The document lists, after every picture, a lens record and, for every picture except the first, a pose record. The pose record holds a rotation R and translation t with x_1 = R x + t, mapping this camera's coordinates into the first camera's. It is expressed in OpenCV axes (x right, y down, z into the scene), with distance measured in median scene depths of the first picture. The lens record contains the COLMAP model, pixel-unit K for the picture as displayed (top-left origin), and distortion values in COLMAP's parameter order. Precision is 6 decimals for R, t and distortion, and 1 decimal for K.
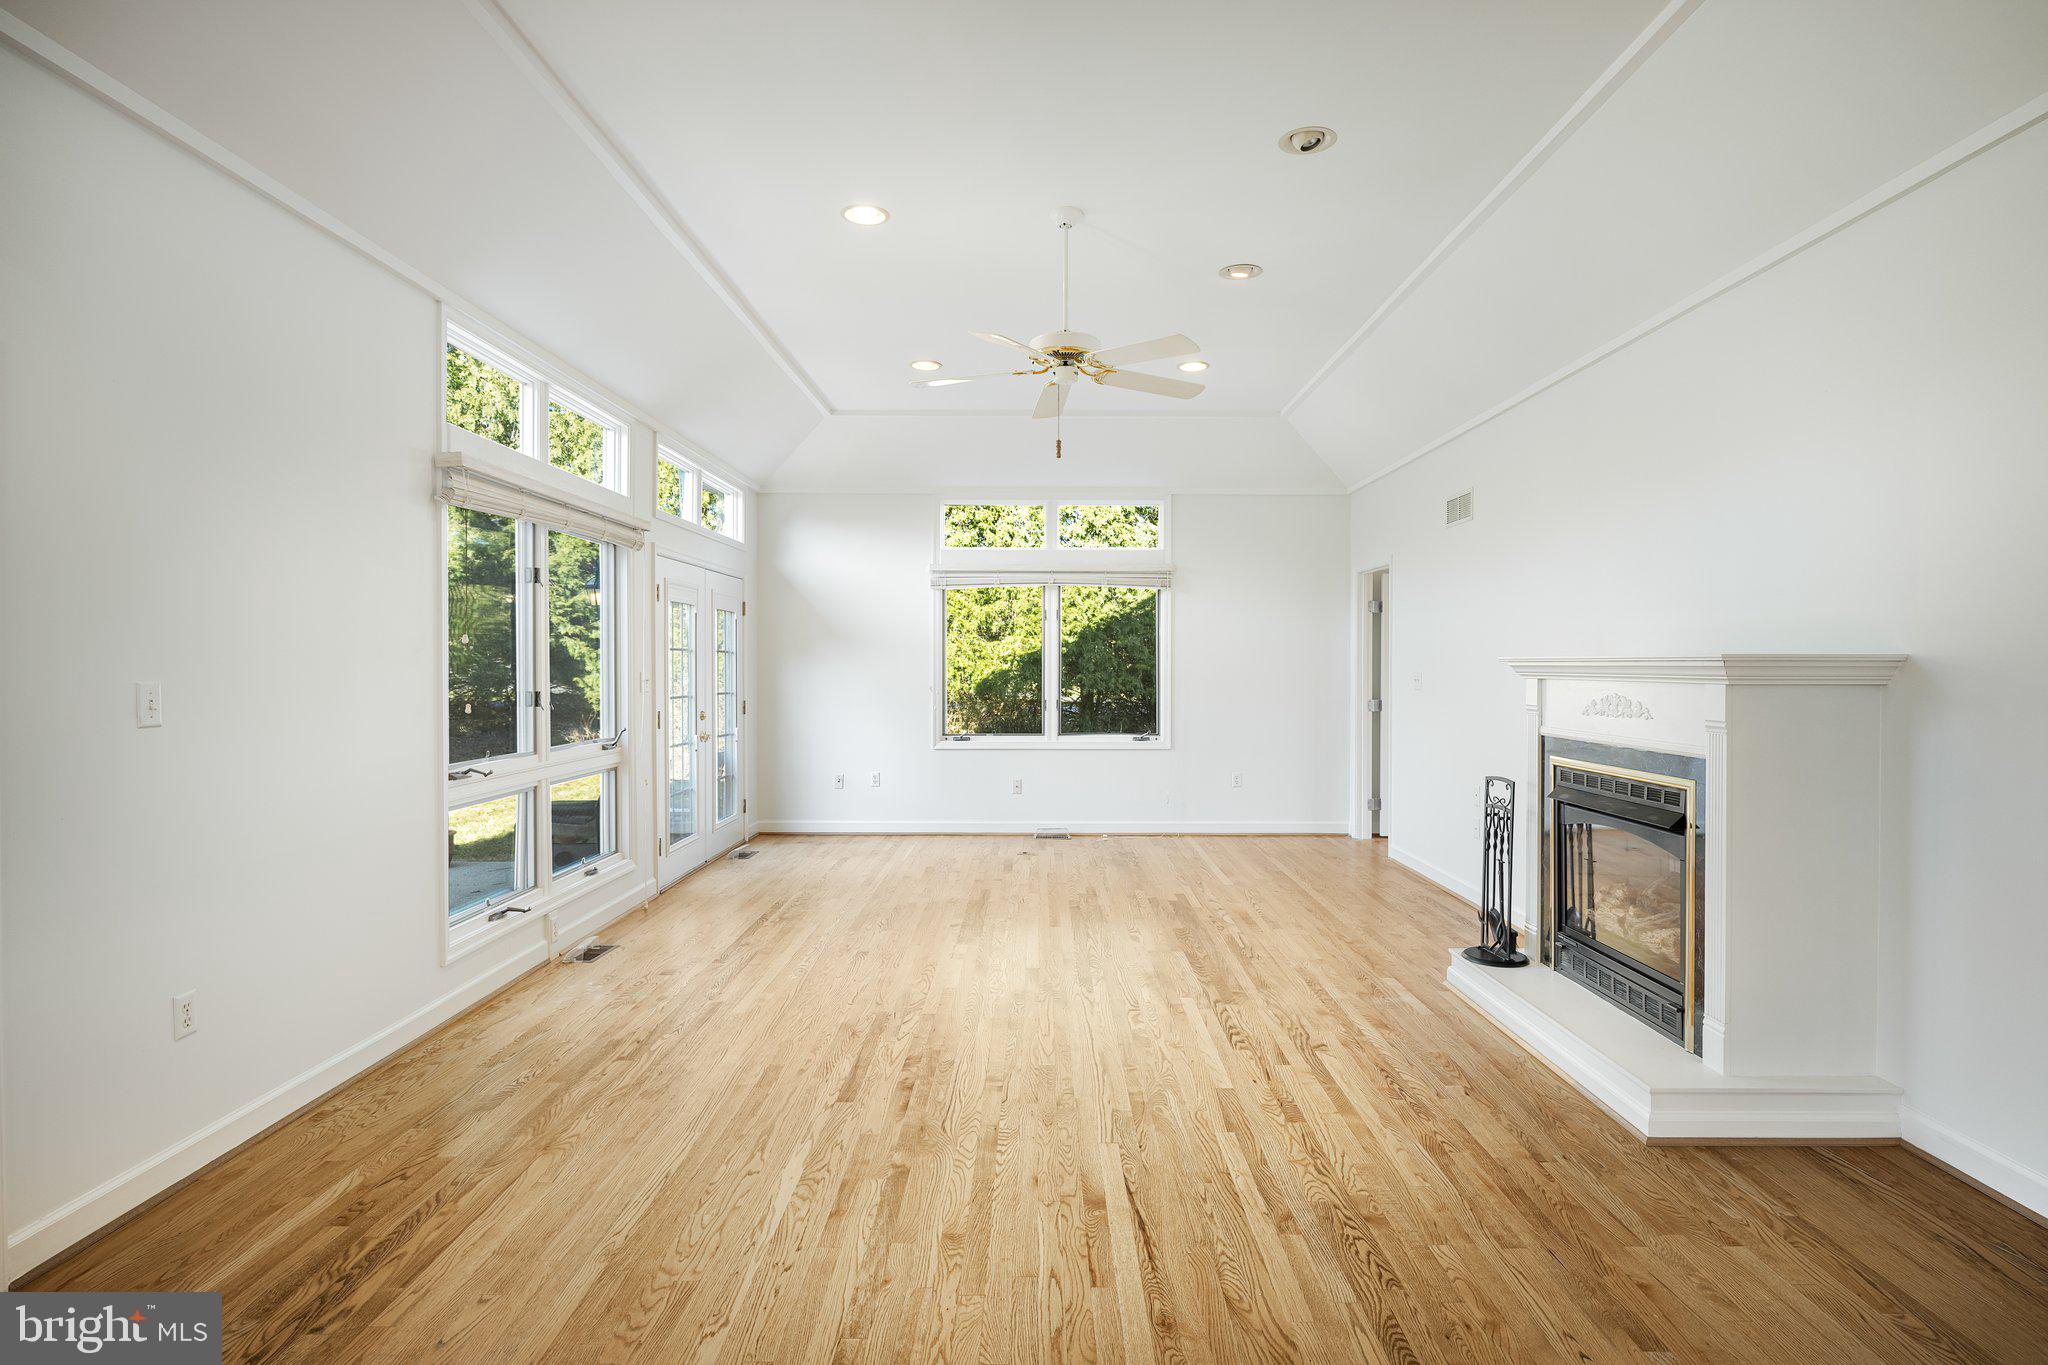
lens RADIAL K [[1024.6, 0, 1023.2], [0, 1024.6, 678.7], [0, 0, 1]] dist [0.000220, -0.000223]
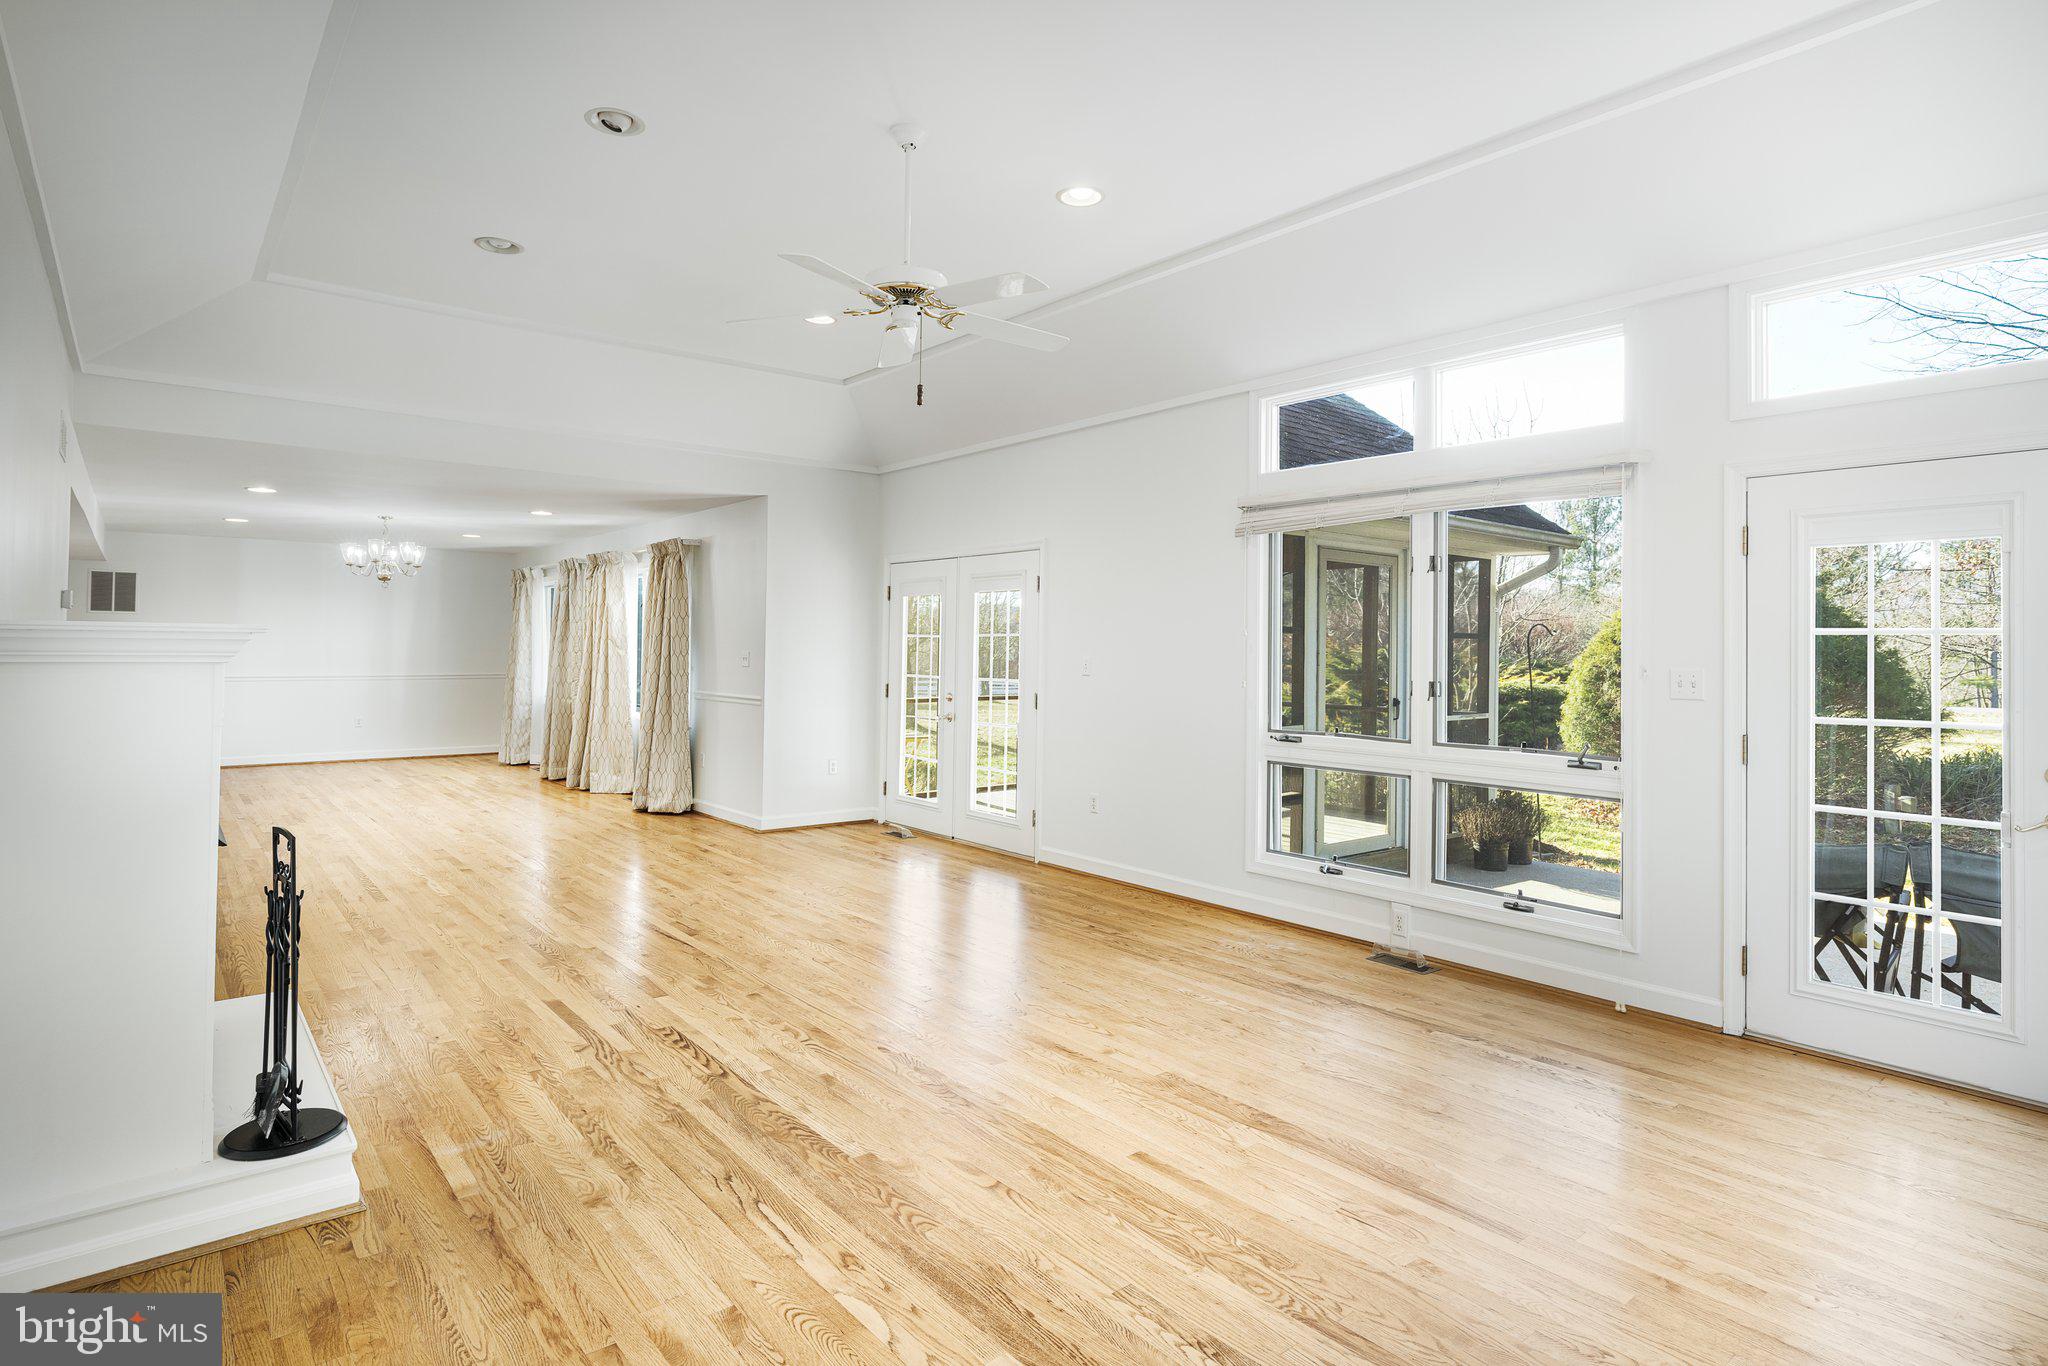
lens RADIAL K [[1024.6, 0, 984.2], [0, 1024.6, 643.4], [0, 0, 1]] dist [0.000220, -0.000223]
pose [[-0.773526, -0.018076, -0.633507, 0.470624], [-0.022522, 0.999746, -0.001026, -0.011436], [0.633365, 0.013474, -0.773736, 1.518088]]
